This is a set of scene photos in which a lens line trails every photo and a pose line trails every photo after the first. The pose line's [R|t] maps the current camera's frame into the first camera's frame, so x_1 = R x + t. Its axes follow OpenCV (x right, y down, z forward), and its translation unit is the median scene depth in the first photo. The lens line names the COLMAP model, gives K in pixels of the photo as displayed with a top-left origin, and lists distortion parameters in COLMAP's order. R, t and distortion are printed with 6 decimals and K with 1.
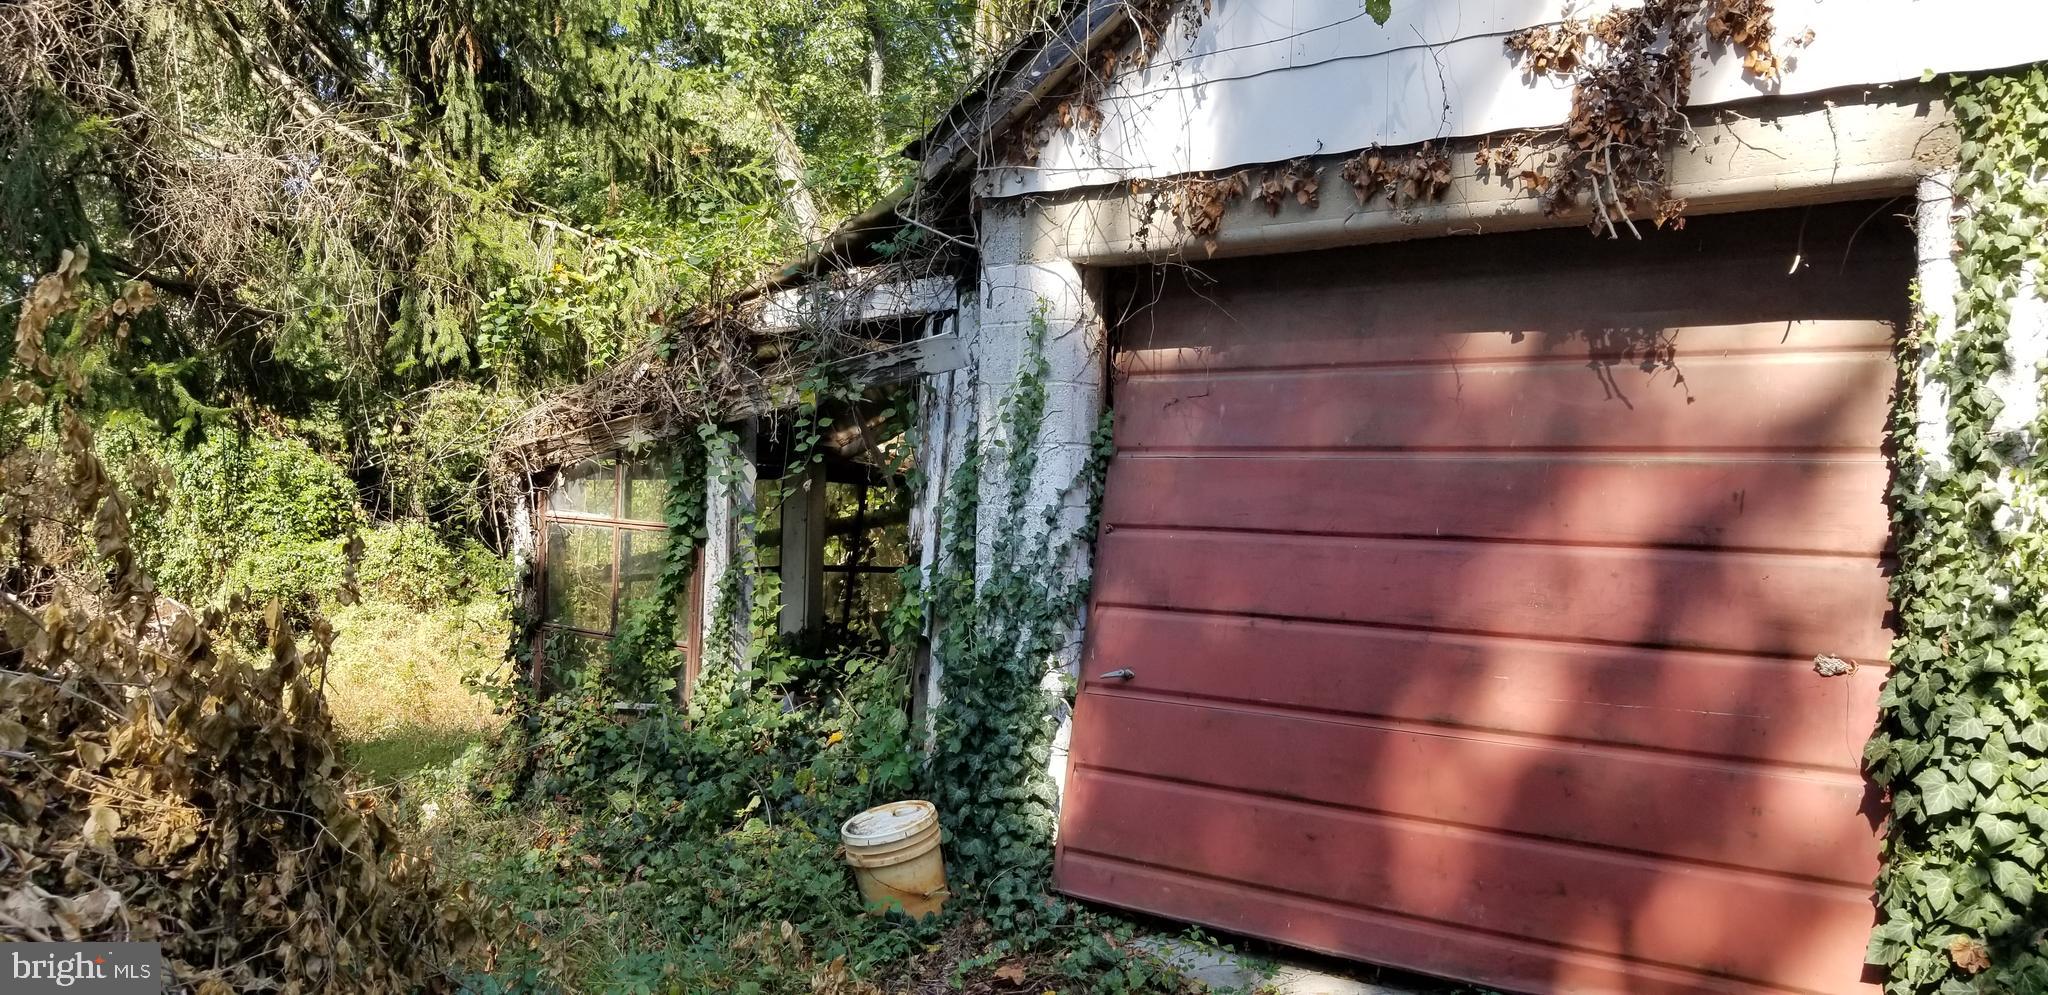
lens RADIAL K [[1592.7, 0, 989.7], [0, 1592.7, 491.2], [0, 0, 1]] dist [0.062821, -0.109249]
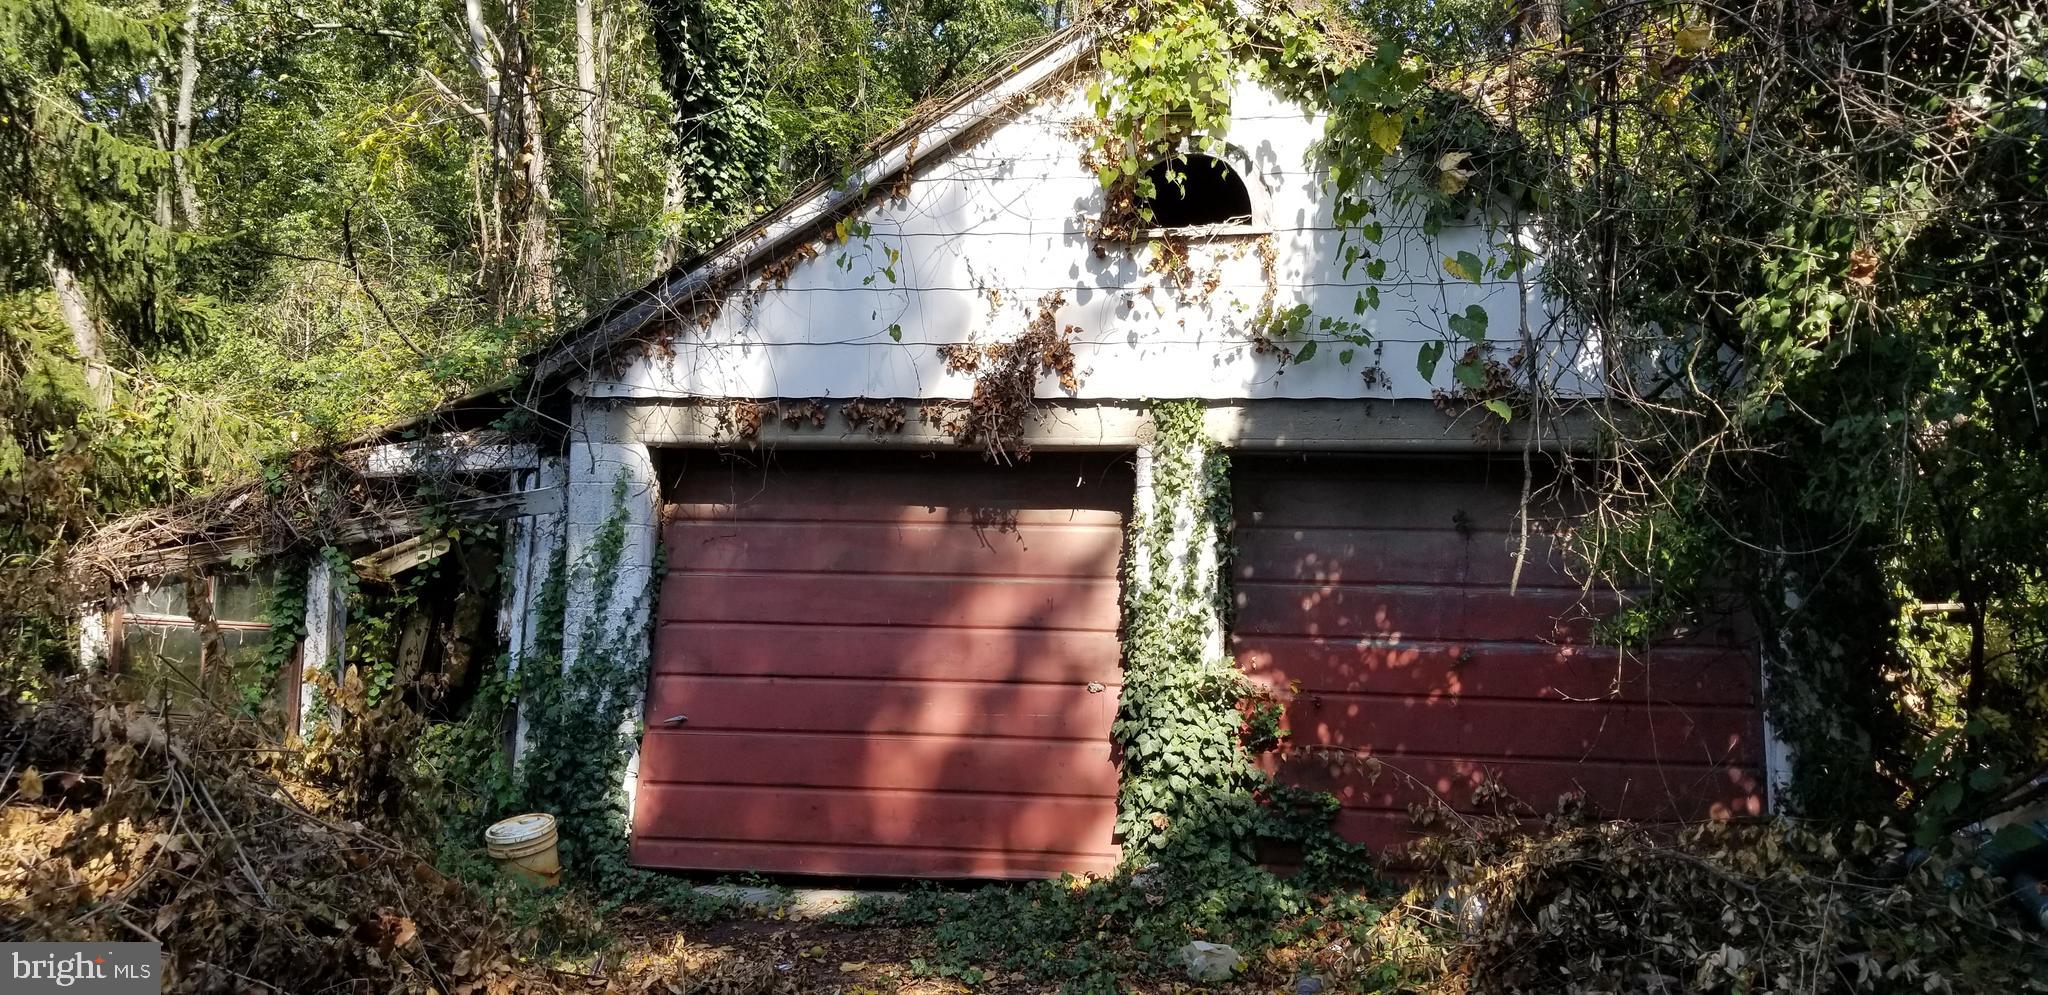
lens RADIAL K [[1624.0, 0, 1025.1], [0, 1624.0, 584.1], [0, 0, 1]] dist [0.062320, -0.181324]
pose [[0.857214, 0.003632, 0.514947, -0.473828], [-0.000836, 0.999984, -0.005660, -0.005373], [-0.514959, 0.004421, 0.857203, -0.544292]]
